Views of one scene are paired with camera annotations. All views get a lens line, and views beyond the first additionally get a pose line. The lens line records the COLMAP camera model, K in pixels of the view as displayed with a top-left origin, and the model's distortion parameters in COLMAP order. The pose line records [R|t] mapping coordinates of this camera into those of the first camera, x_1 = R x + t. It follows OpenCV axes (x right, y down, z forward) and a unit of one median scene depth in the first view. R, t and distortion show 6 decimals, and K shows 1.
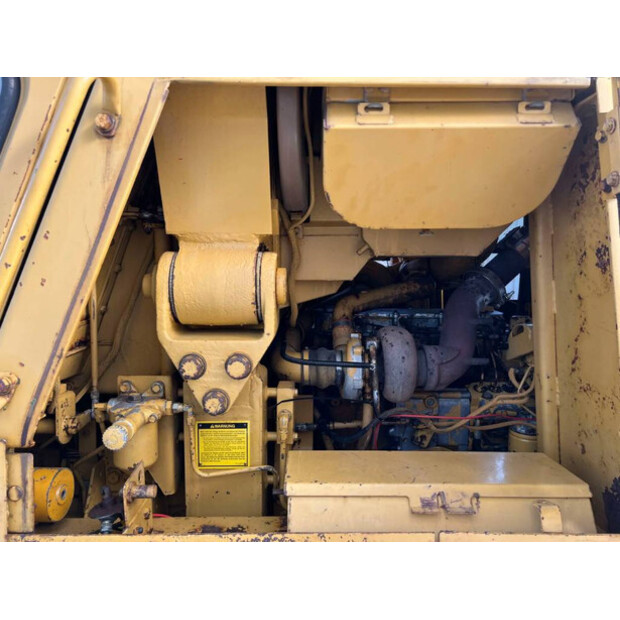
lens RADIAL K [[485.2, 0, 316.9], [0, 485.2, 307.6], [0, 0, 1]] dist [0.082650, -0.000267]
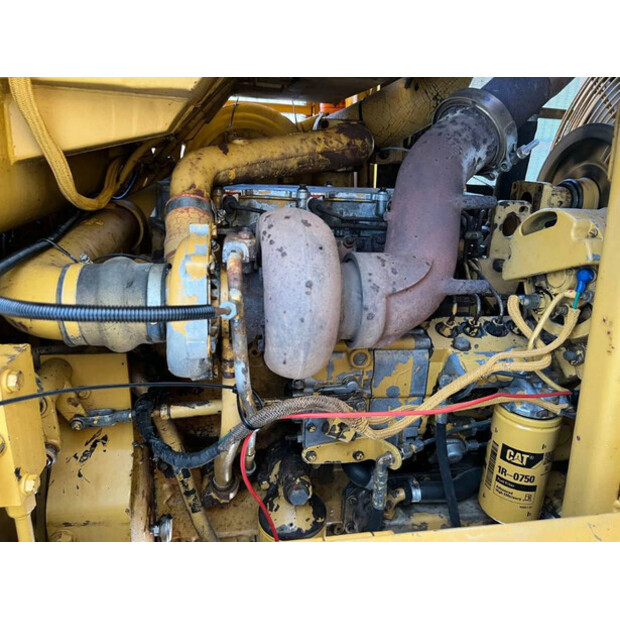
lens RADIAL K [[466.1, 0, 310.0], [0, 466.1, 310.0], [0, 0, 1]] dist [0.031378, -0.002534]
pose [[0.988428, -0.010910, 0.151295, 0.104841], [-0.021847, 0.976773, 0.213159, 0.035972], [-0.150107, -0.213997, 0.965232, 0.543576]]
